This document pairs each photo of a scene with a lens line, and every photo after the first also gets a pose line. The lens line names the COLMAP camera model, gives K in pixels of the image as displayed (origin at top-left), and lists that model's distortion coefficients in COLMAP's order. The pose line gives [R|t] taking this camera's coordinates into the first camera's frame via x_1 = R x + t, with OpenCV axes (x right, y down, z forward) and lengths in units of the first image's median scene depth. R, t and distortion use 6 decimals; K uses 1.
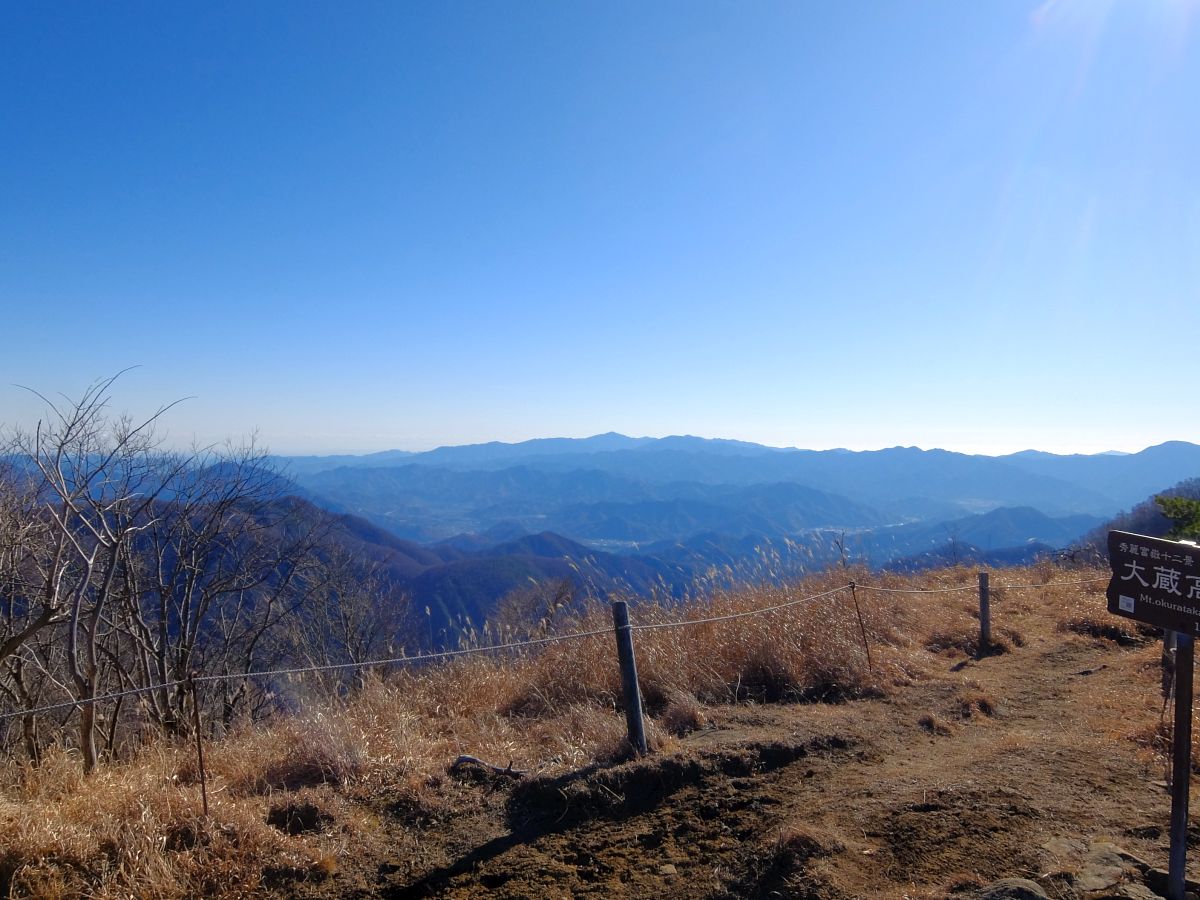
lens RADIAL K [[970.3, 0, 597.6], [0, 970.3, 458.3], [0, 0, 1]] dist [-0.013048, 0.000807]
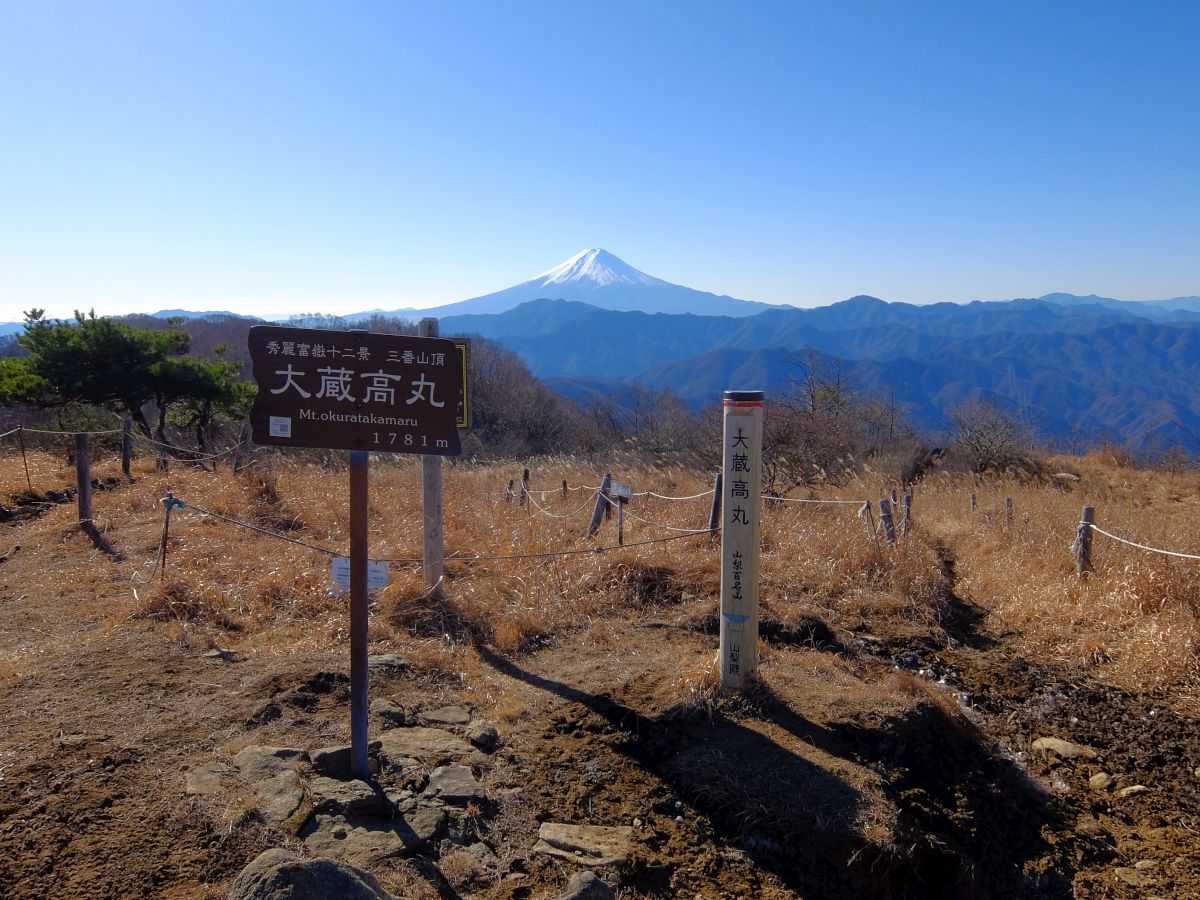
lens RADIAL K [[970.3, 0, 597.6], [0, 970.3, 458.3], [0, 0, 1]] dist [-0.013048, 0.000807]
pose [[0.378847, -0.172207, 0.909296, -0.027733], [0.049783, 0.984905, 0.165785, 0.065230], [-0.924120, -0.017540, 0.381701, 0.501298]]
